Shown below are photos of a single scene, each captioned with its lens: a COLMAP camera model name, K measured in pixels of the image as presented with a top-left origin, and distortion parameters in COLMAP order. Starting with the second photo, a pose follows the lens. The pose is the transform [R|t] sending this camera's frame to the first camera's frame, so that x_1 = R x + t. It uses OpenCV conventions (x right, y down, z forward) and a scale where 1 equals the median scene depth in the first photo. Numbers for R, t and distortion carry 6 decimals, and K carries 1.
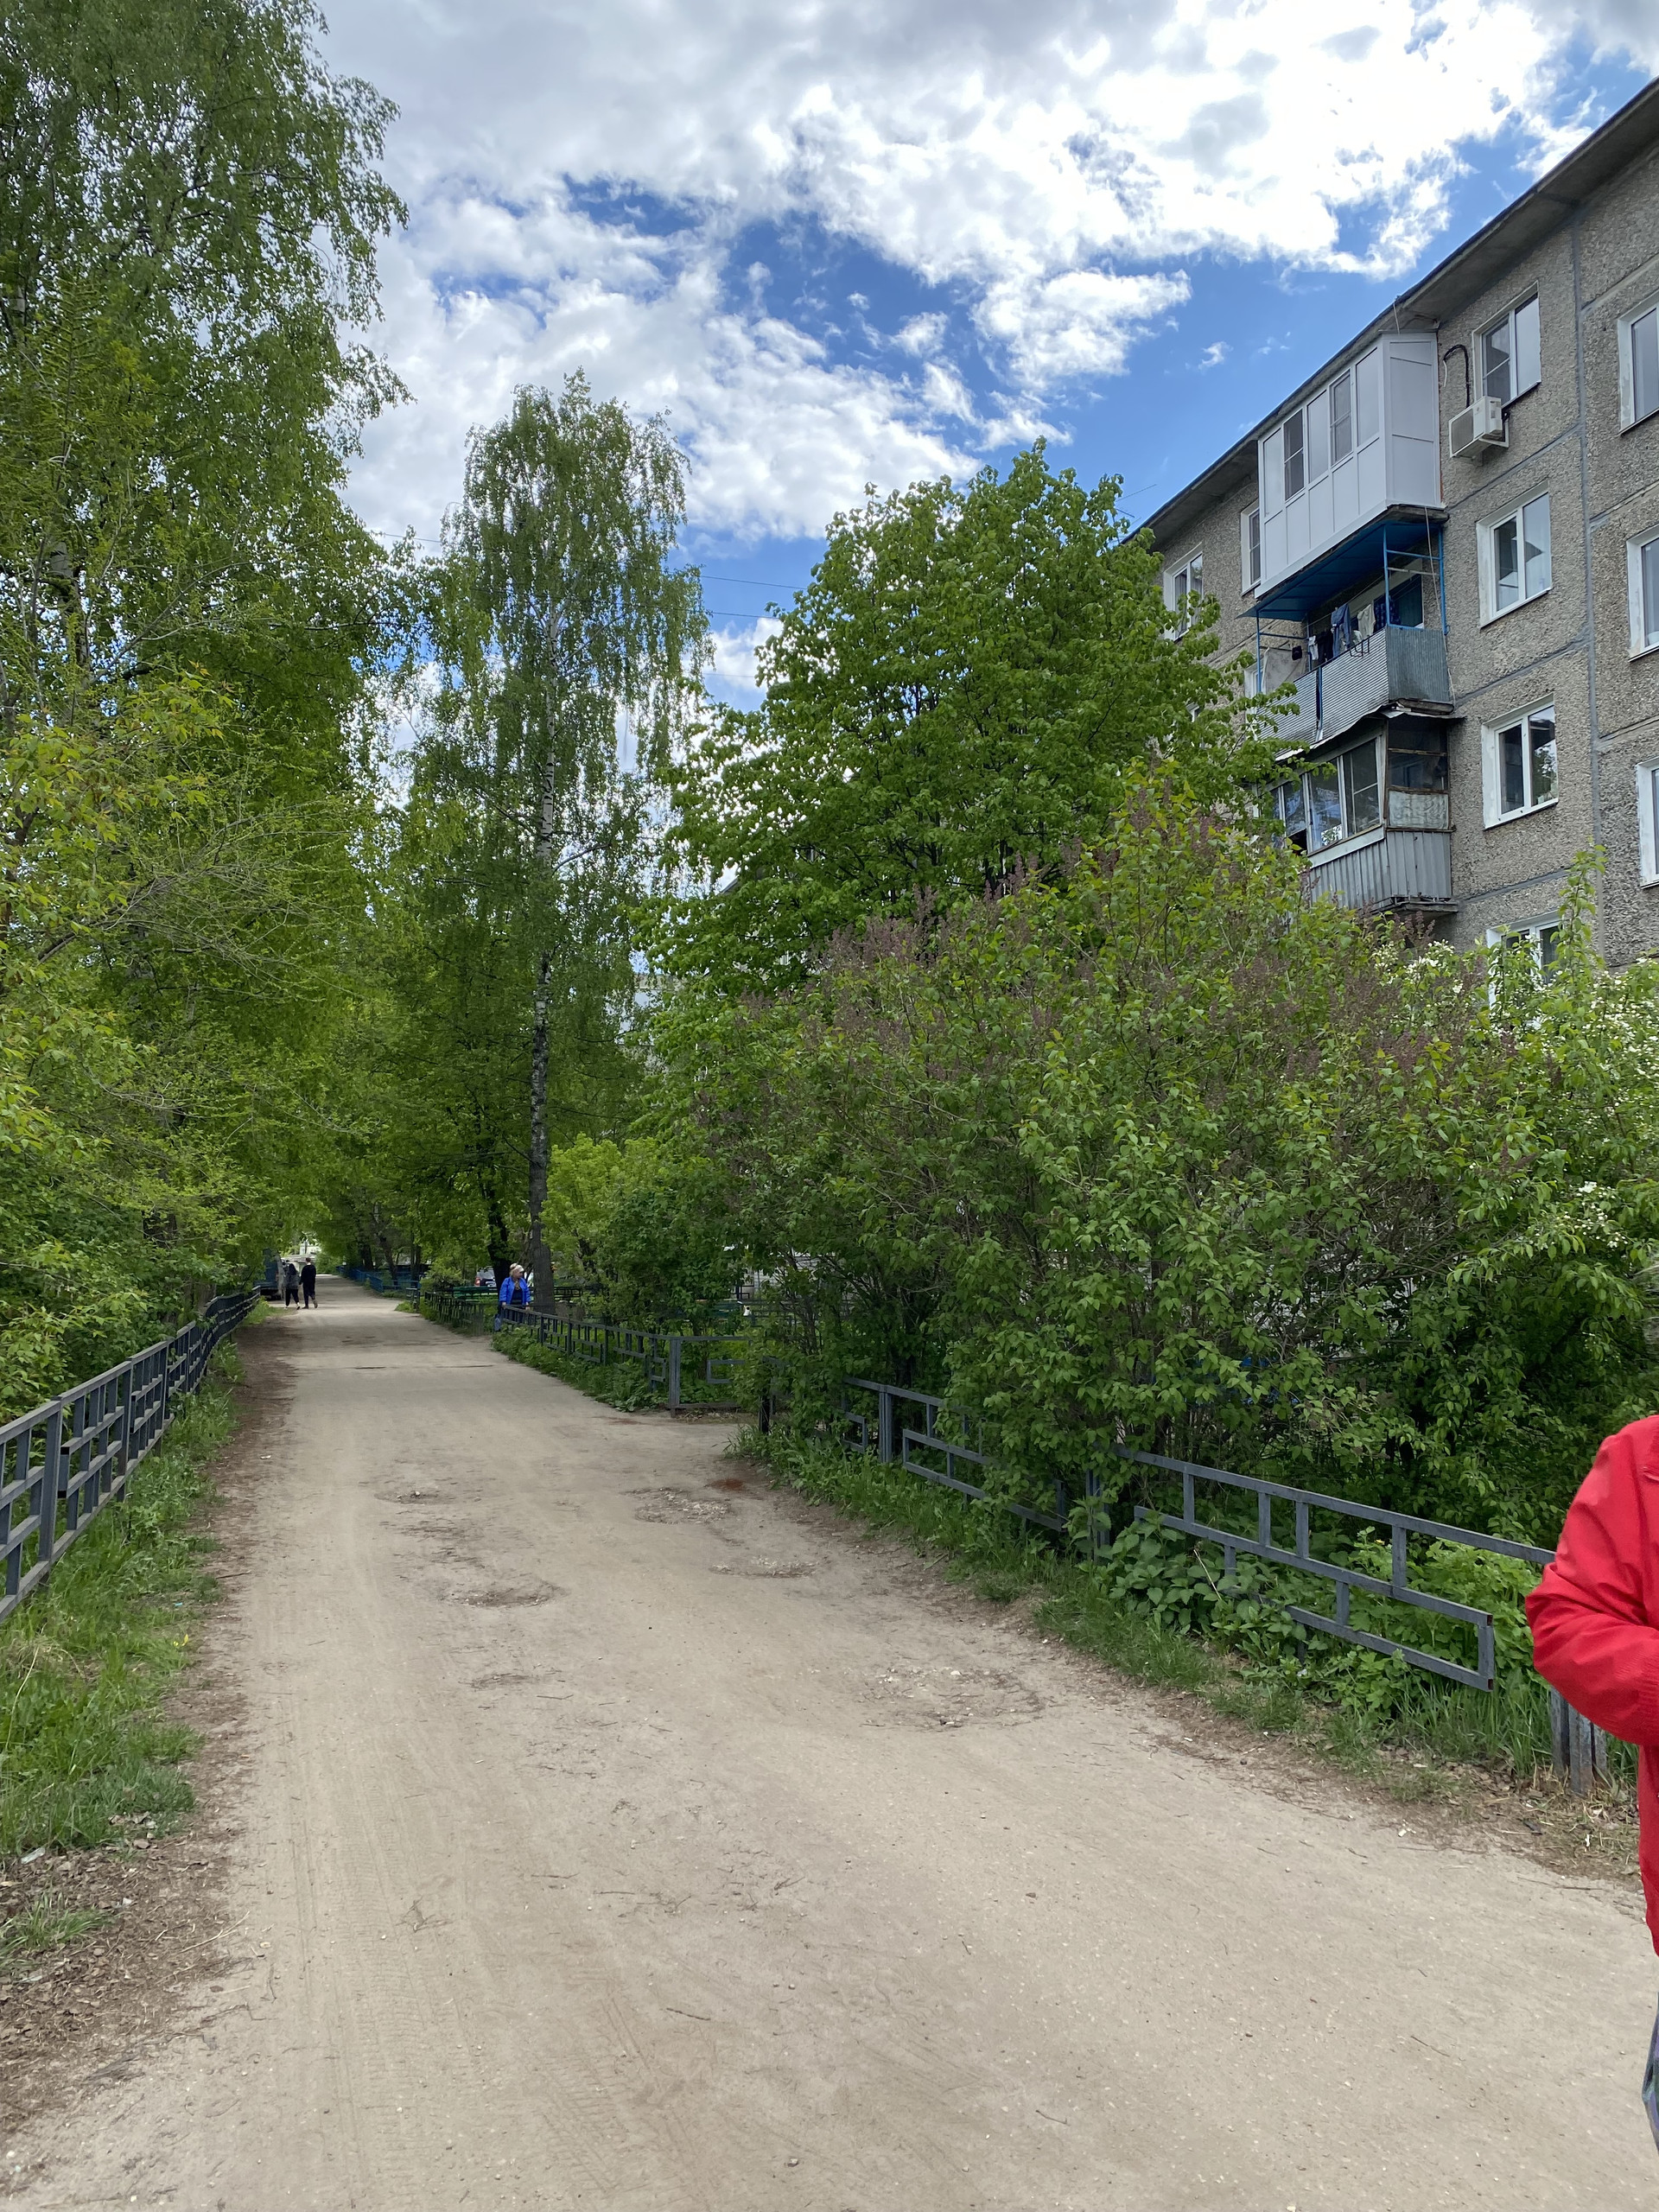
lens RADIAL K [[1669.5, 0, 829.5], [0, 1669.5, 1106.0], [0, 0, 1]] dist [0.026863, -0.035730]
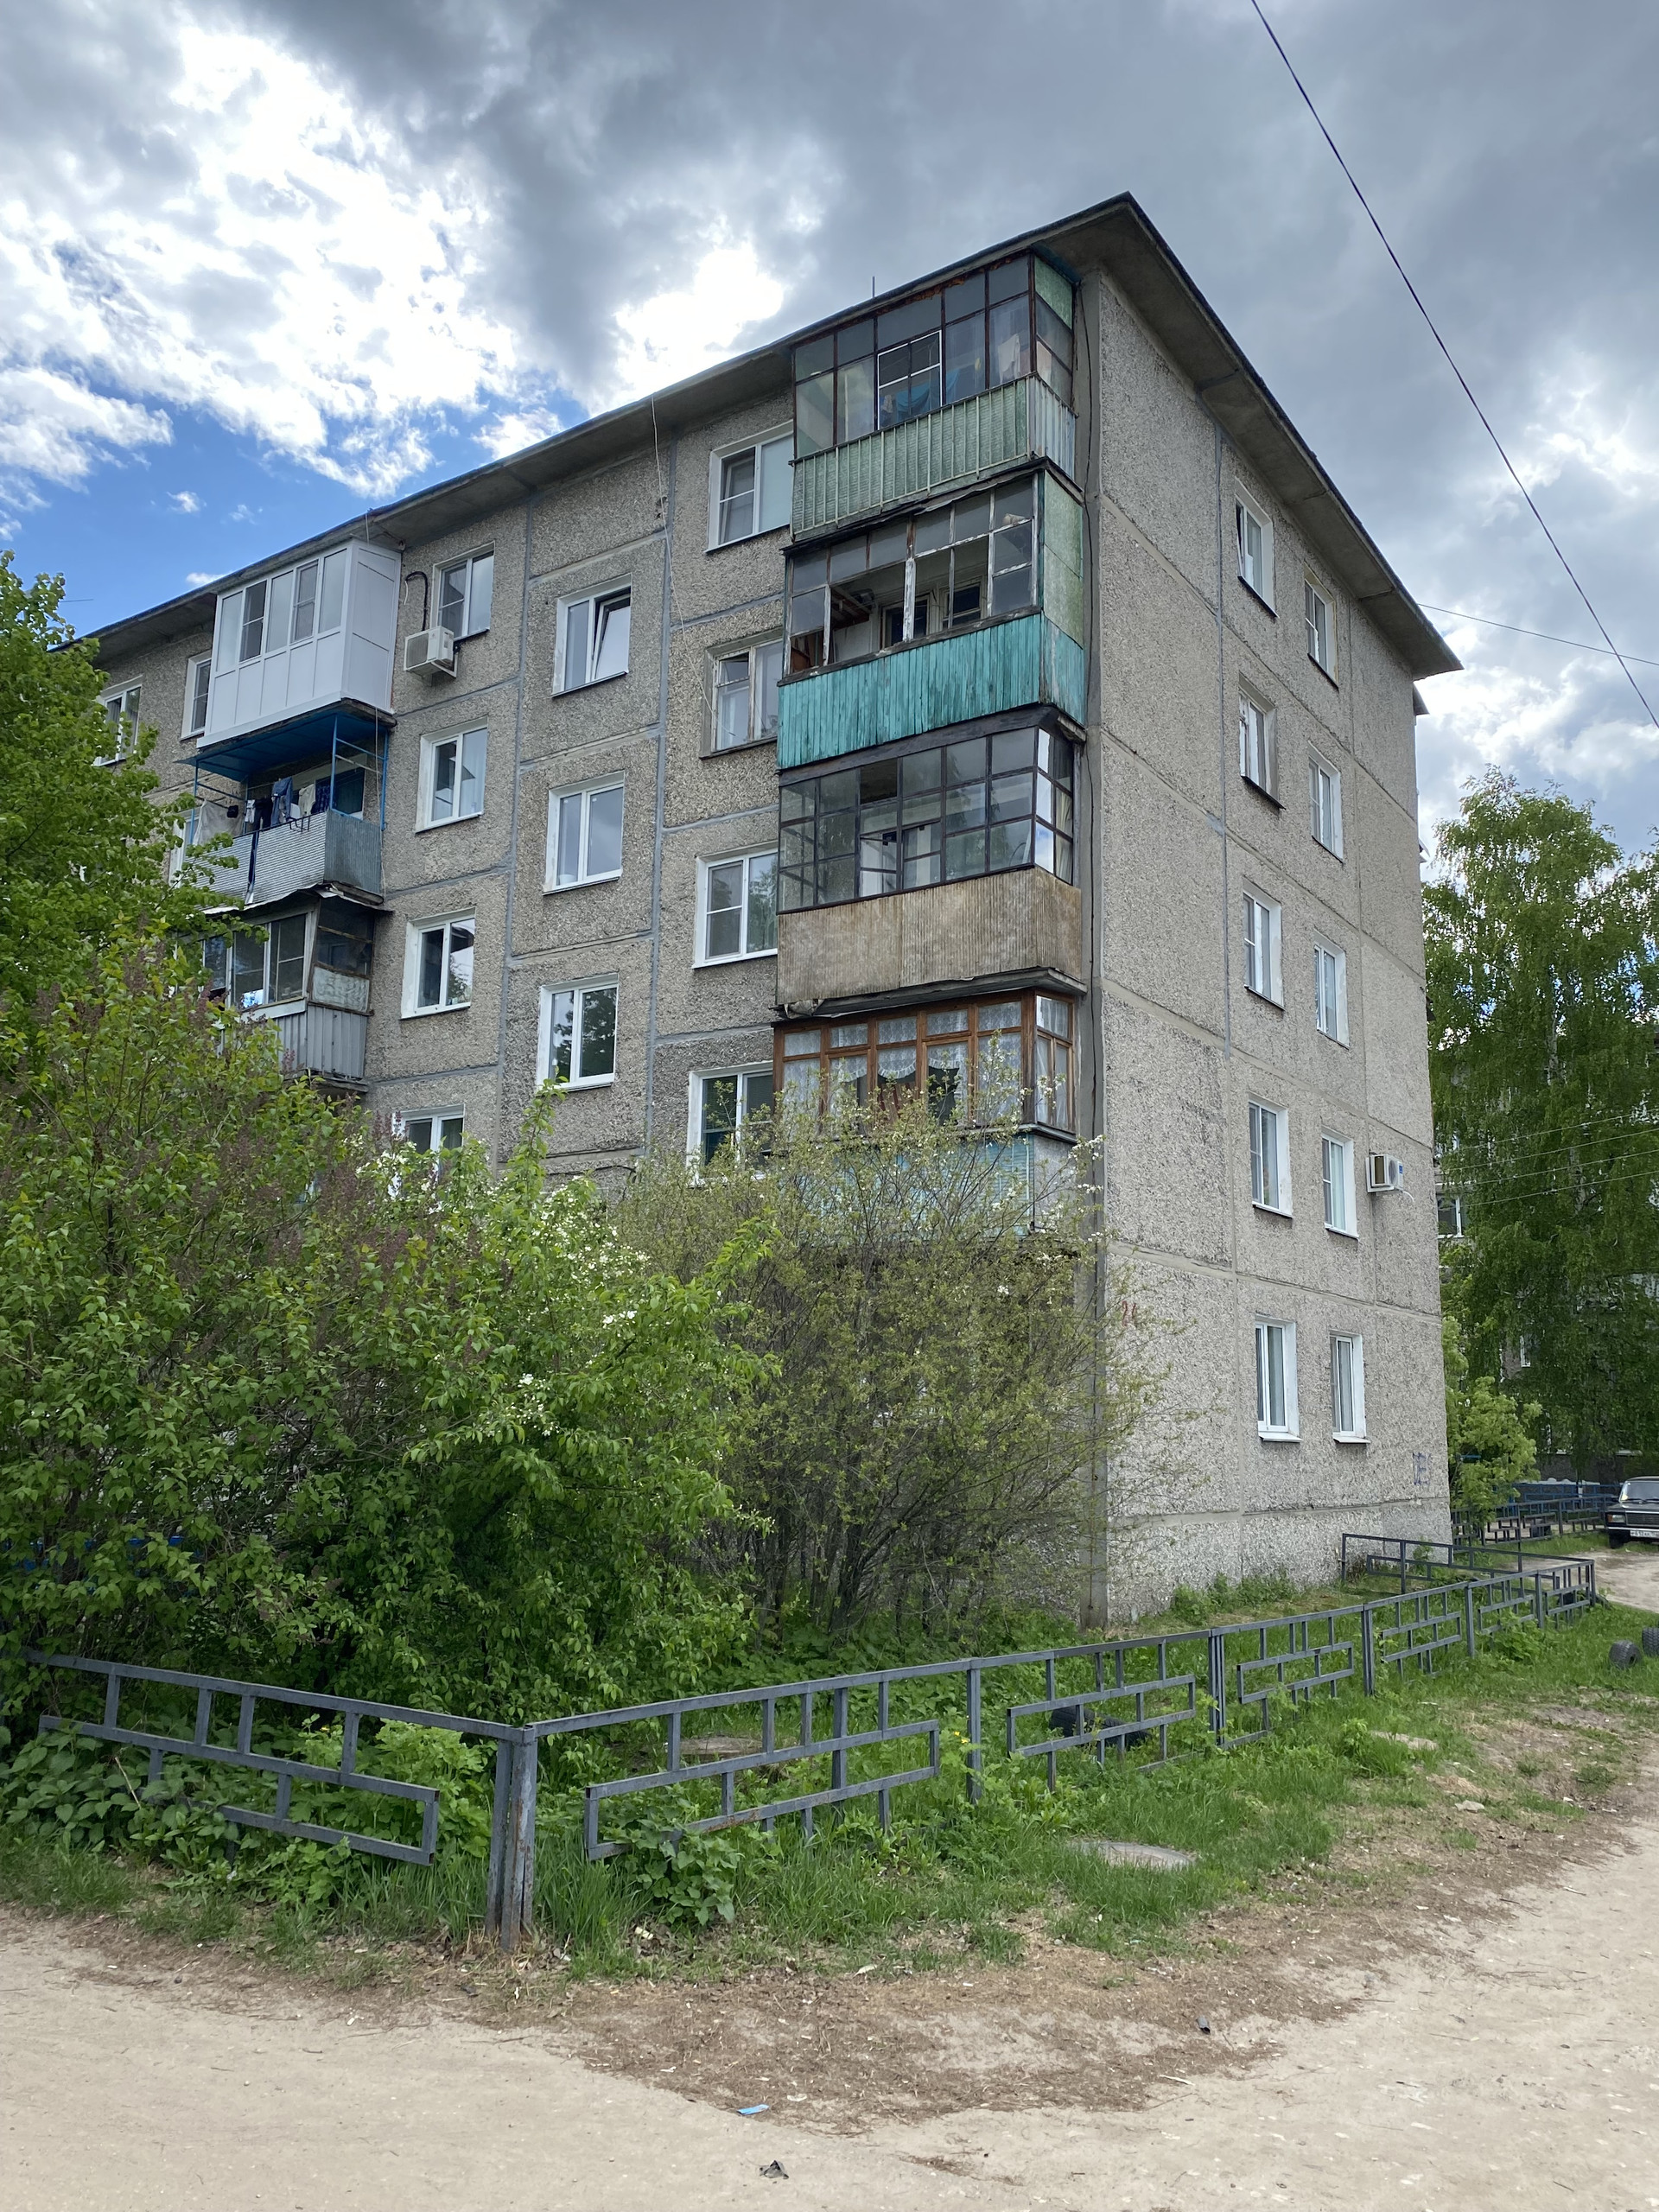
lens RADIAL K [[1713.0, 0, 829.5], [0, 1713.0, 1106.0], [0, 0, 1]] dist [-0.006093, -0.005000]
pose [[0.778521, 0.120314, 0.615979, -0.106888], [-0.067050, 0.991781, -0.108973, -0.020597], [-0.624027, 0.043536, 0.780189, -0.015868]]
